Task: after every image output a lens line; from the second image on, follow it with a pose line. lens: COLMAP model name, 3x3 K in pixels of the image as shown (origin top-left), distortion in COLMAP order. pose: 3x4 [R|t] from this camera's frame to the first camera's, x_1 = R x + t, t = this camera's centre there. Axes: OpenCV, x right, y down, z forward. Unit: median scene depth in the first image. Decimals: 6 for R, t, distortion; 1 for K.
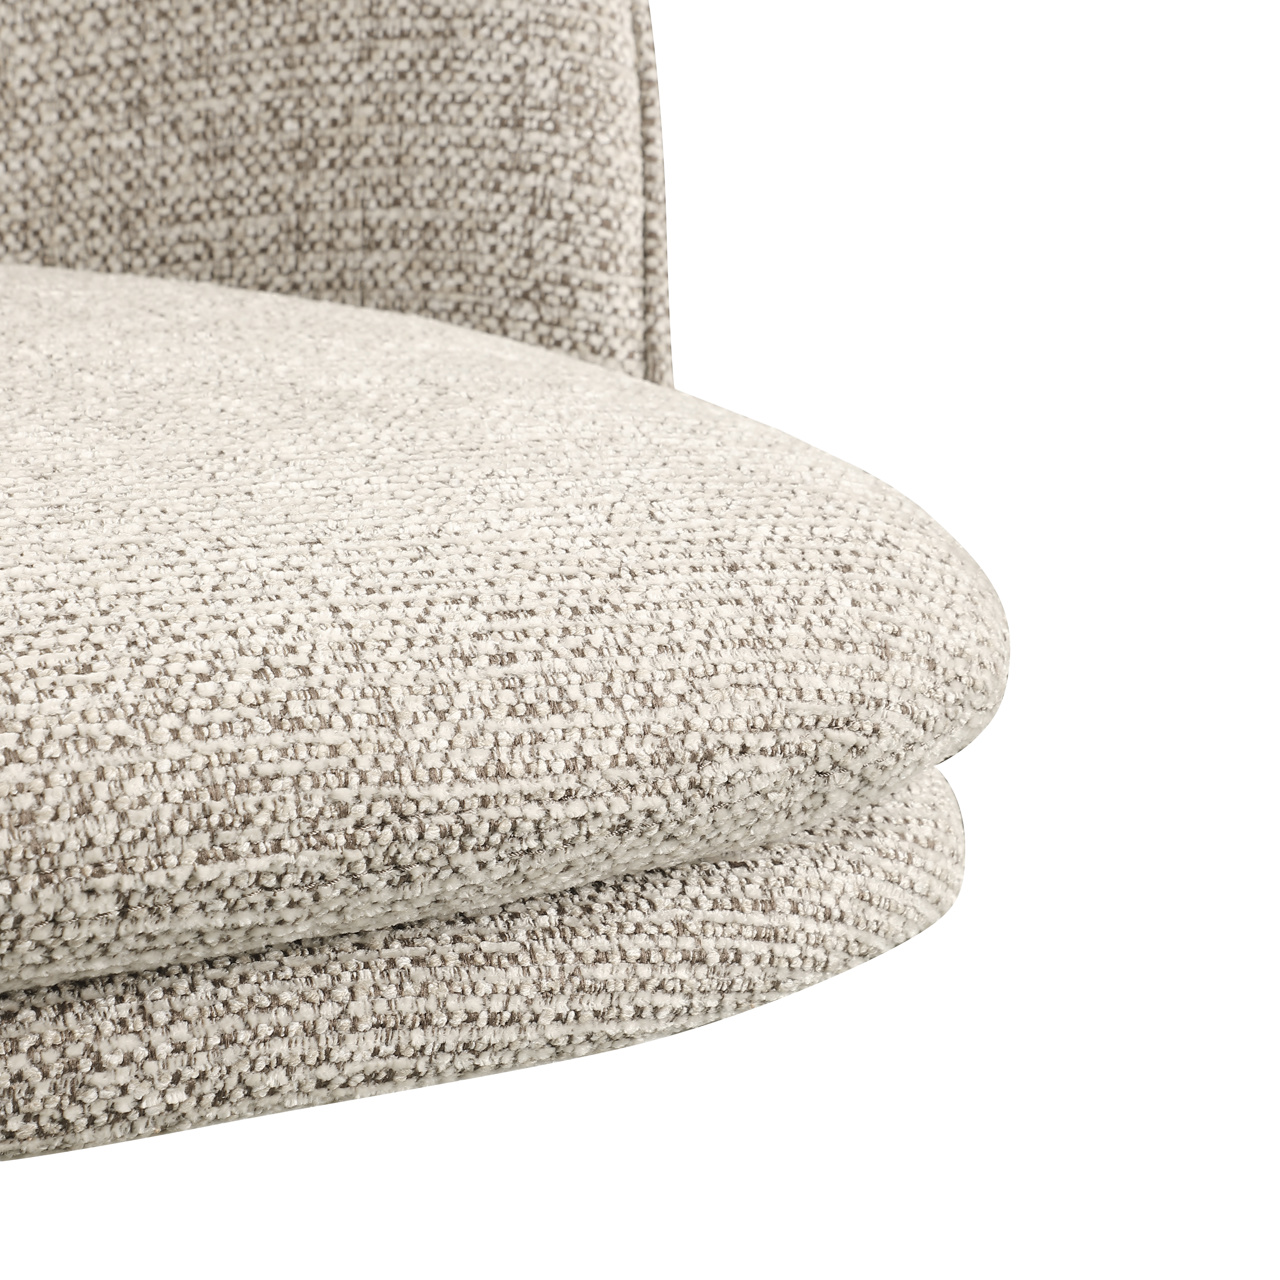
lens RADIAL K [[3850.9, 0, 636.5], [0, 3850.9, 639.9], [0, 0, 1]] dist [0.423160, 0.000000]
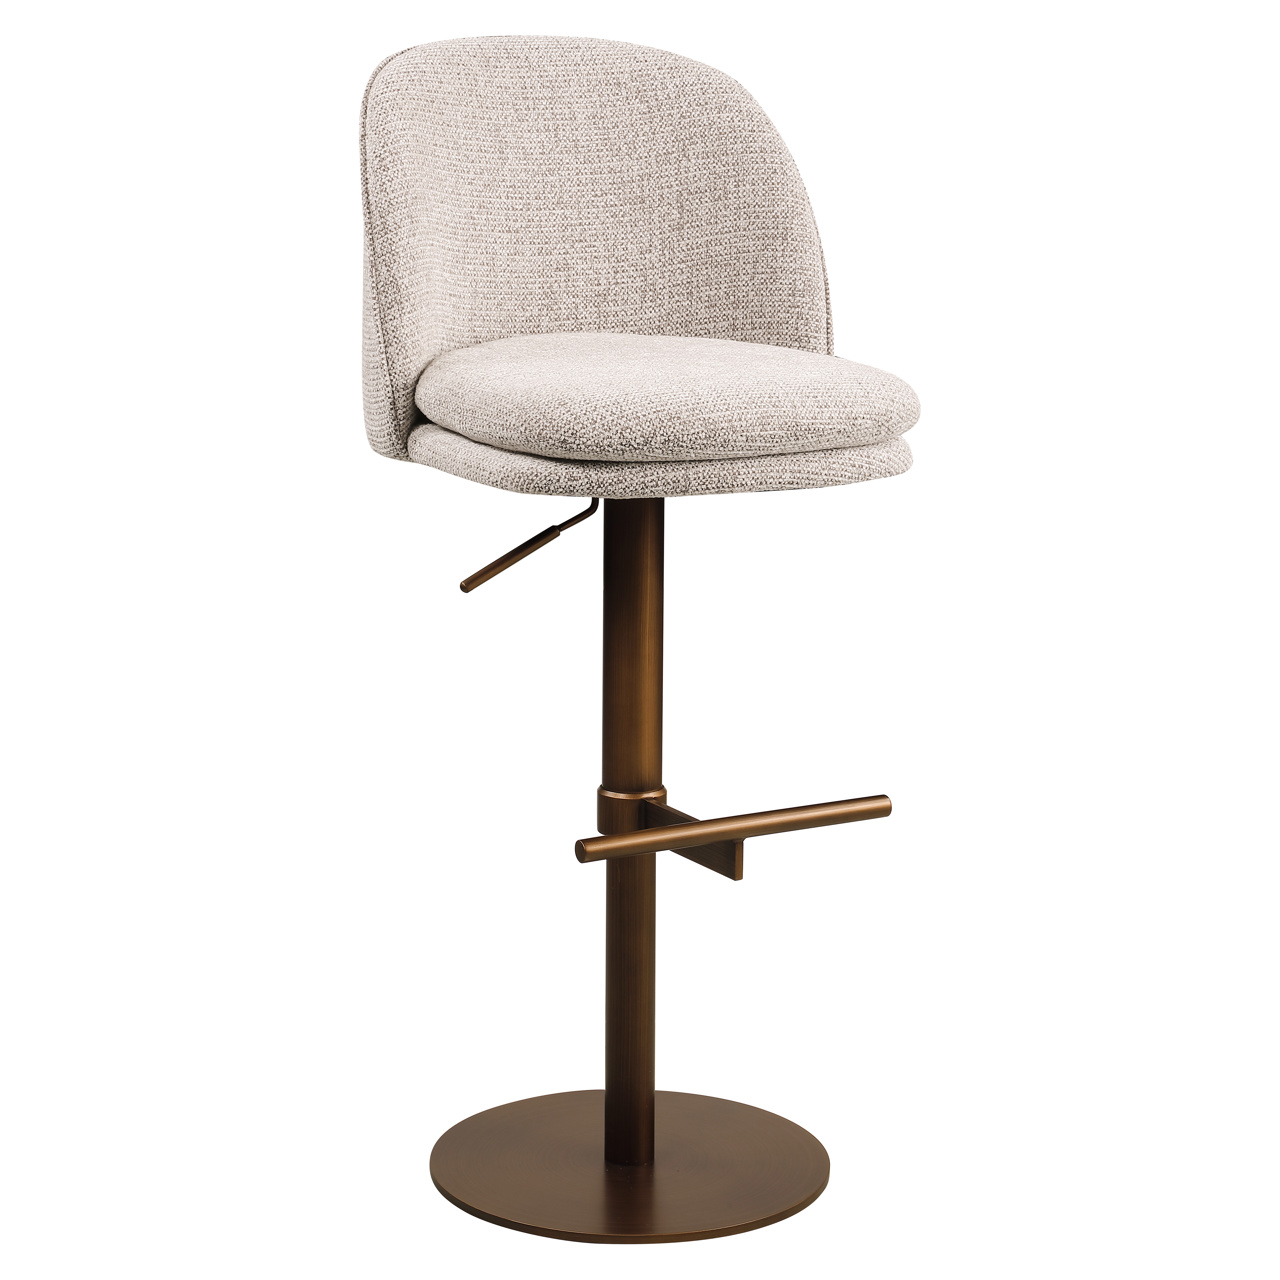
lens RADIAL K [[2907.7, 0, 635.0], [0, 2907.7, 631.4], [0, 0, 1]] dist [0.244364, 0.000000]
pose [[0.999621, -0.014429, -0.023459, -0.172508], [0.013638, 0.999345, -0.033513, 0.405426], [0.023927, 0.033180, 0.999163, -2.586637]]
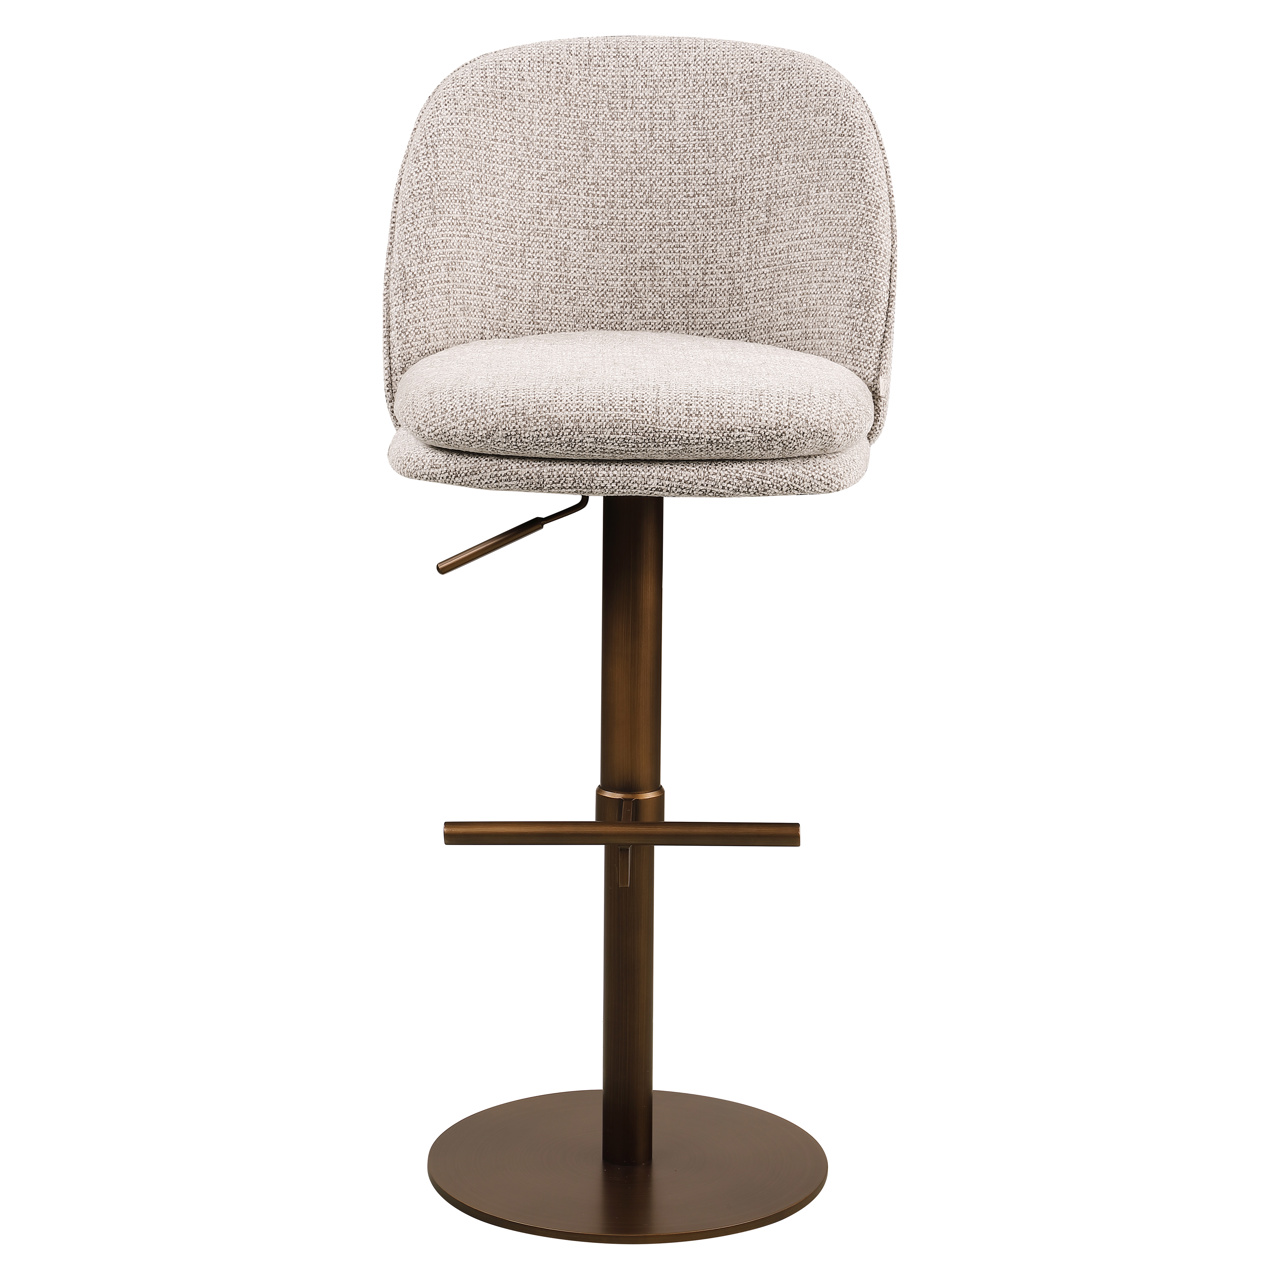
lens RADIAL K [[2907.7, 0, 638.3], [0, 2907.7, 636.8], [0, 0, 1]] dist [0.244364, 0.000000]
pose [[0.873599, 0.089395, -0.478365, 1.601643], [-0.108420, 0.994030, -0.012239, 0.328989], [0.474415, 0.062557, 0.878076, -2.109840]]
